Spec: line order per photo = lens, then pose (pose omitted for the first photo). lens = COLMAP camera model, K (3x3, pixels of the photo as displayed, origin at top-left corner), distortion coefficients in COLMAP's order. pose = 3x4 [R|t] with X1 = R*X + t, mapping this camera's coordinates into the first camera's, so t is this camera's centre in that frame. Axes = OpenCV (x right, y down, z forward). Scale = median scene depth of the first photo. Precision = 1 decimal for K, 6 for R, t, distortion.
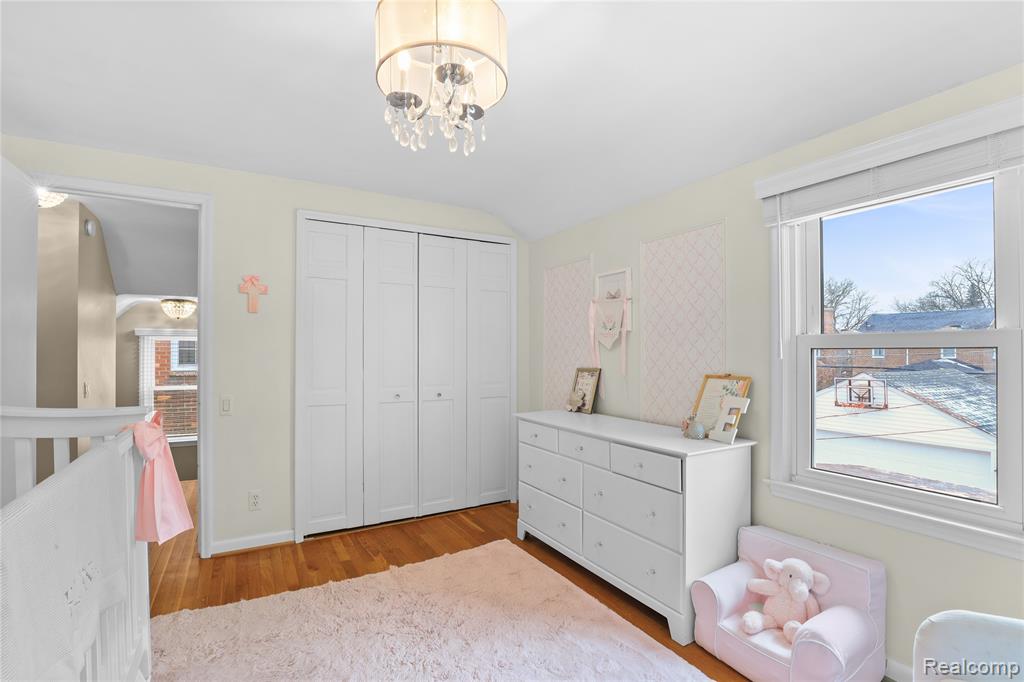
lens RADIAL K [[470.4, 0, 513.1], [0, 470.4, 344.5], [0, 0, 1]] dist [-0.034210, 0.005958]
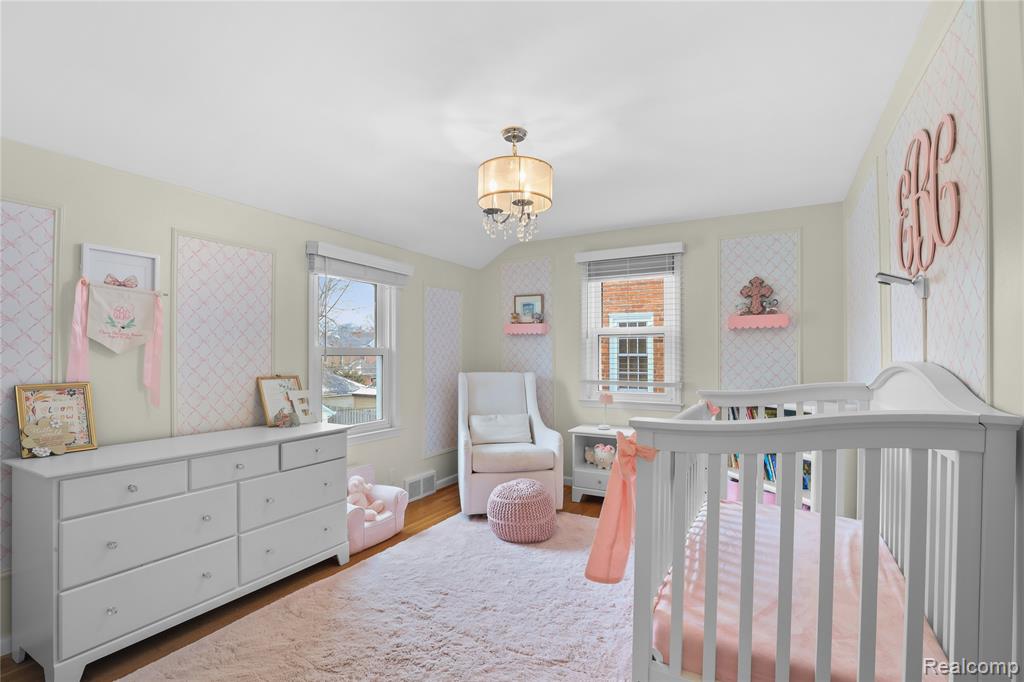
lens RADIAL K [[470.4, 0, 513.1], [0, 470.4, 344.5], [0, 0, 1]] dist [-0.034210, 0.005958]
pose [[-0.503692, 0.018541, 0.863684, -0.886067], [-0.015414, 0.999418, -0.030445, 0.008734], [-0.863746, -0.028648, -0.503113, 1.002333]]
